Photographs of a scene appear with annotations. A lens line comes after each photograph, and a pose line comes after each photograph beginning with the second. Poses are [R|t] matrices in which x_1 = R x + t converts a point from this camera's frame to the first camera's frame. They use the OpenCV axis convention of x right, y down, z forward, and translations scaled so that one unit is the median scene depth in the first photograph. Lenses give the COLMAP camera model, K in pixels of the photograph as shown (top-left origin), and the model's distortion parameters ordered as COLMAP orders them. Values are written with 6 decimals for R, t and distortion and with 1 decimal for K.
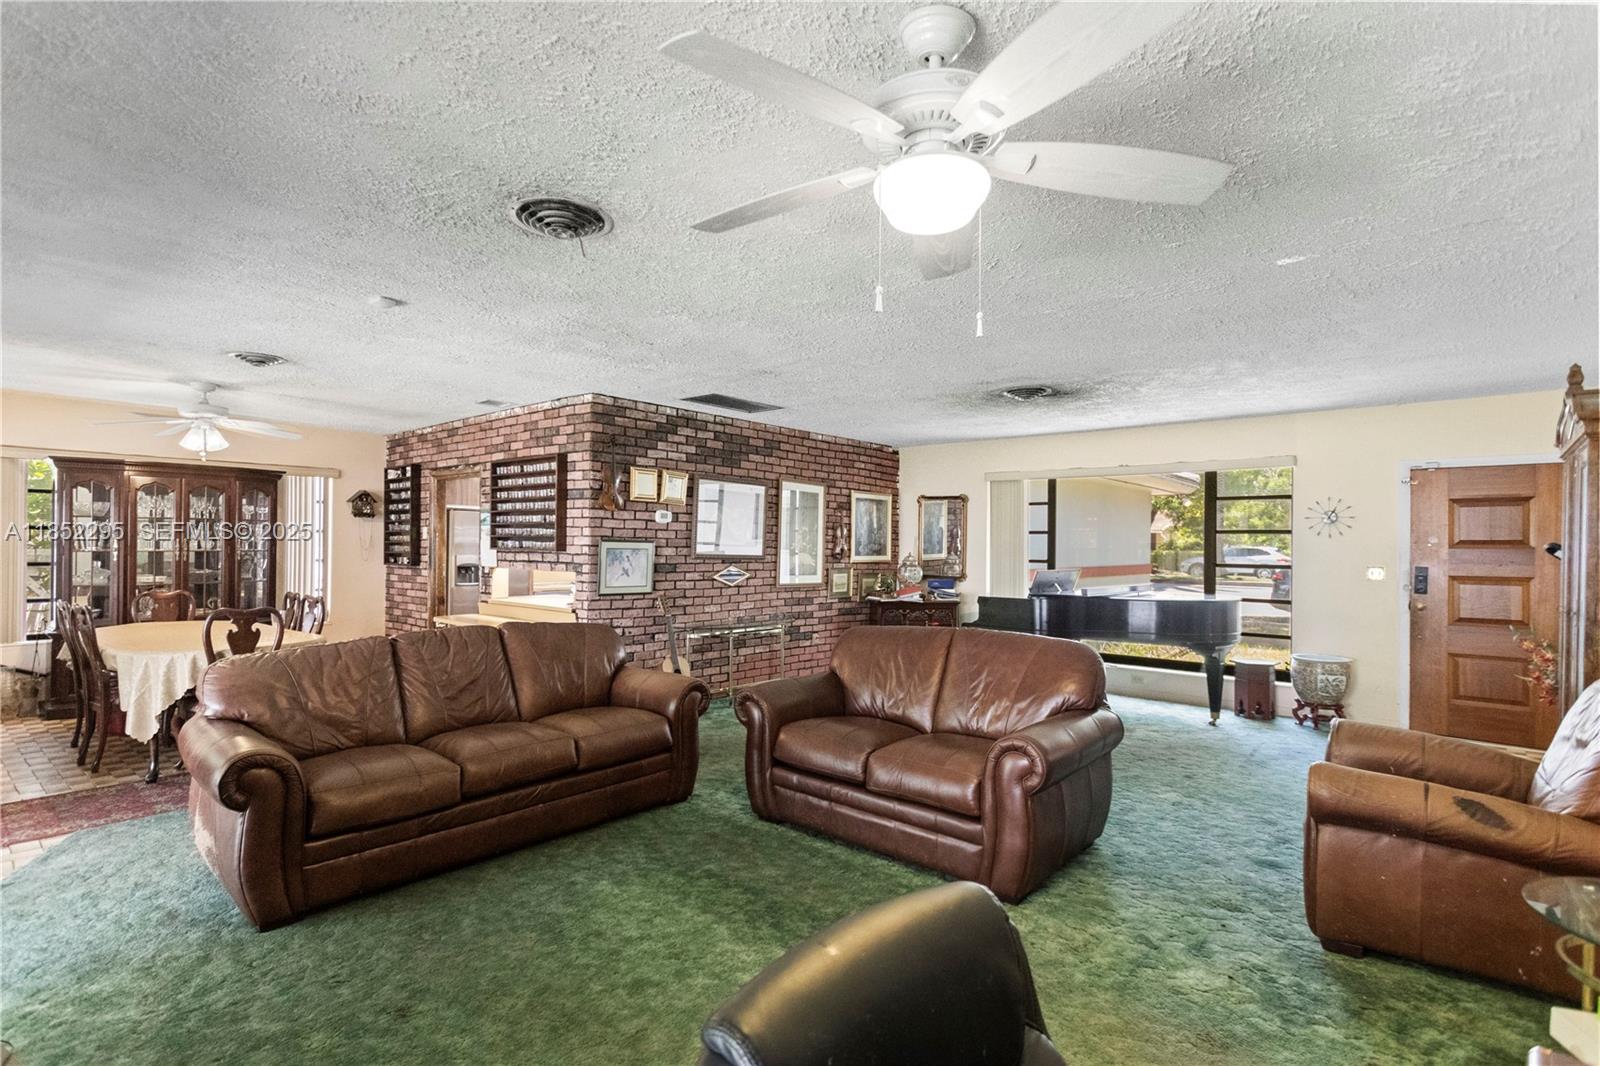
lens RADIAL K [[783.4, 0, 800.8], [0, 783.4, 541.2], [0, 0, 1]] dist [0.001955, 0.000352]
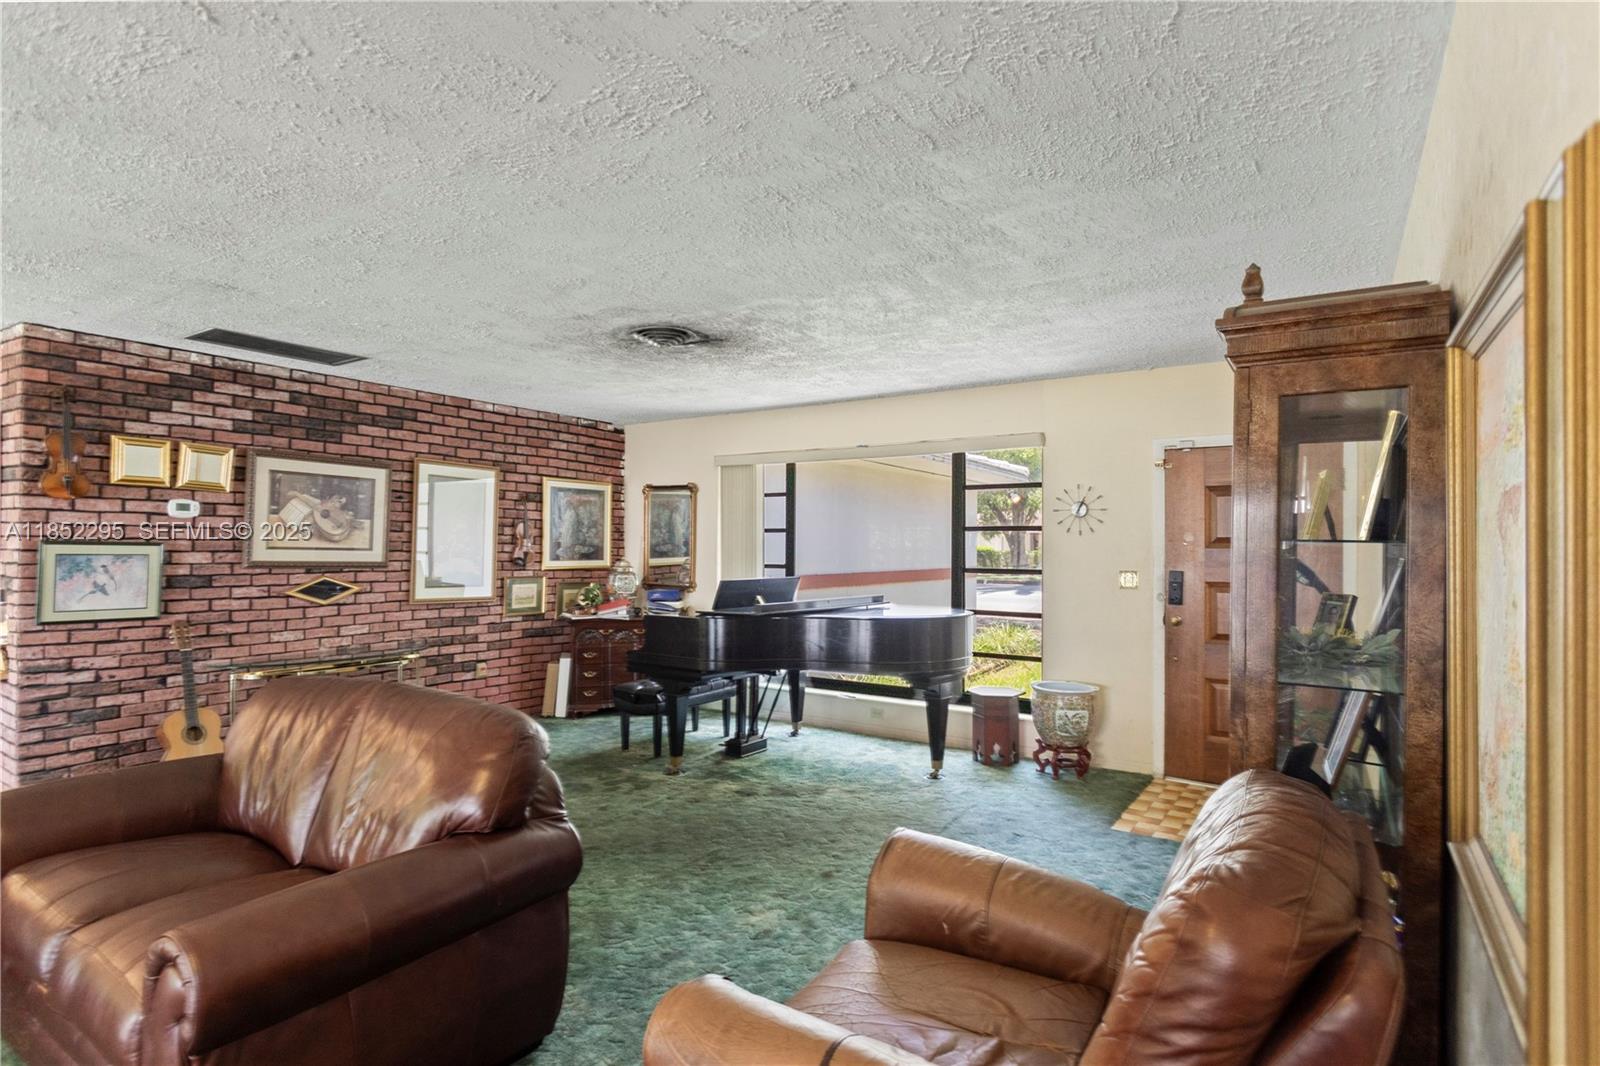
lens RADIAL K [[829.1, 0, 797.4], [0, 829.1, 537.2], [0, 0, 1]] dist [0.000304, 0.002128]
pose [[0.991213, -0.003471, 0.132228, 0.266873], [0.004254, 0.999975, -0.005645, 0.001144], [-0.132205, 0.006158, 0.991203, 0.190014]]
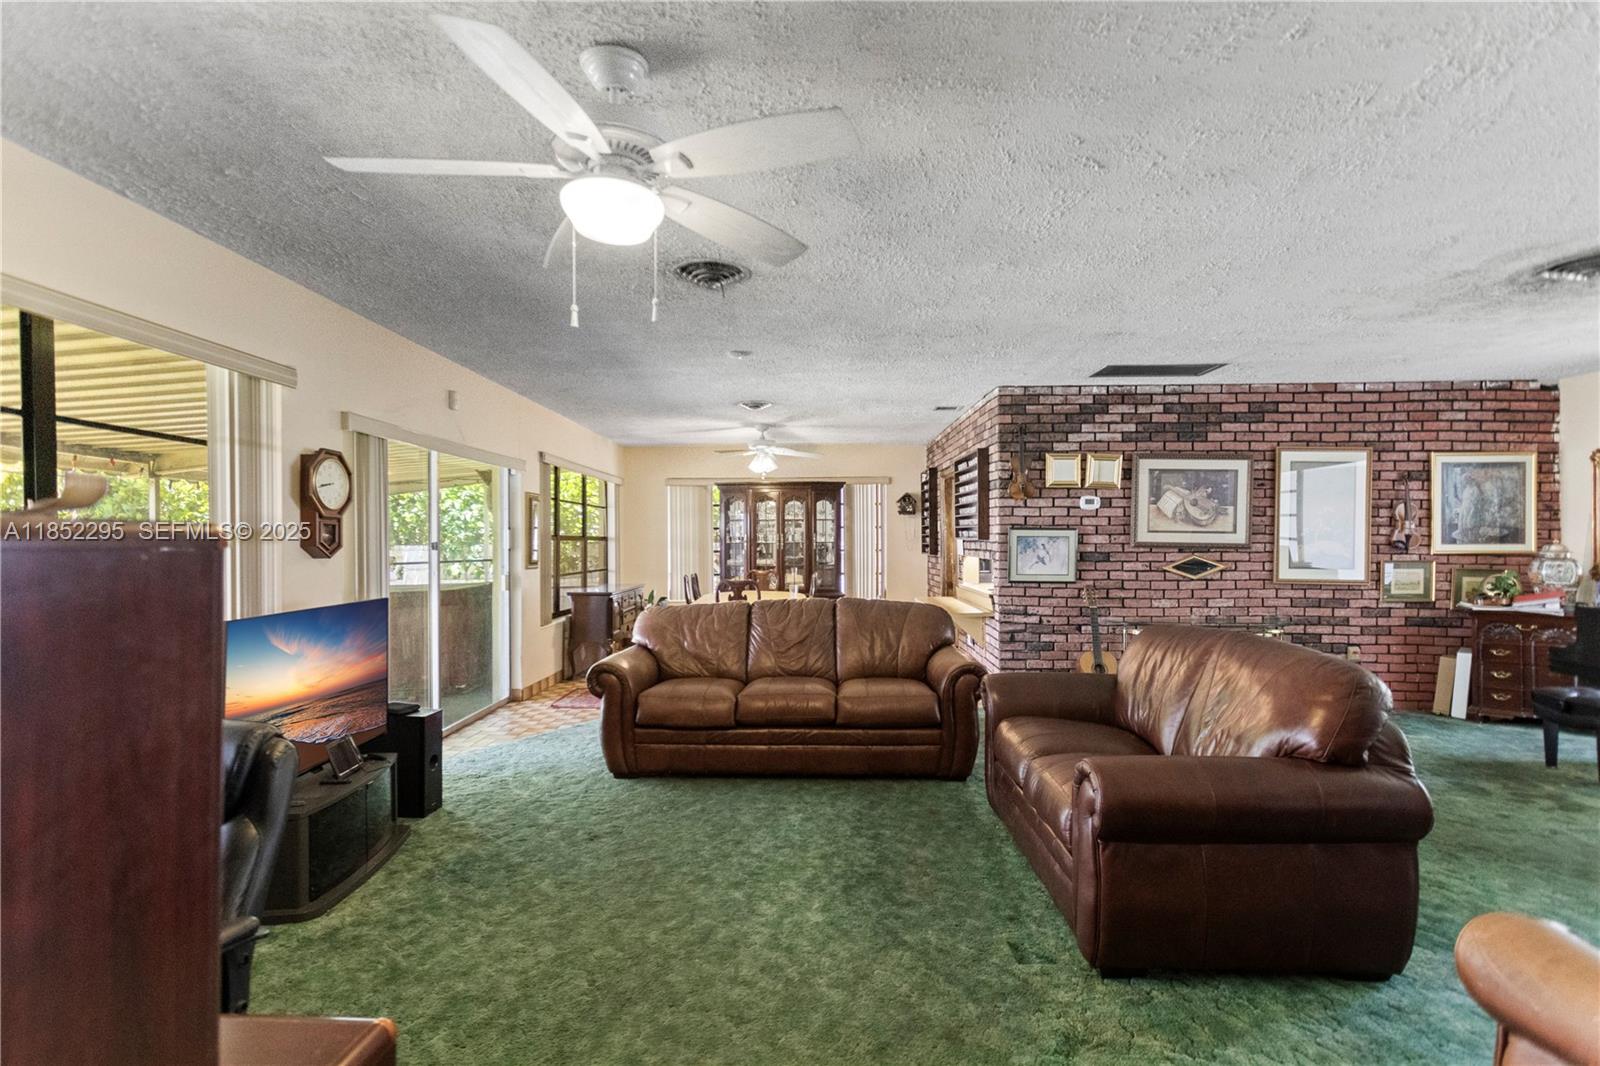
lens RADIAL K [[765.2, 0, 778.4], [0, 765.2, 536.9], [0, 0, 1]] dist [0.005485, 0.000631]
pose [[0.627811, -0.013593, -0.778247, 0.304884], [0.012730, 0.999893, -0.007194, 0.012120], [0.778262, -0.005391, 0.627917, 0.122833]]
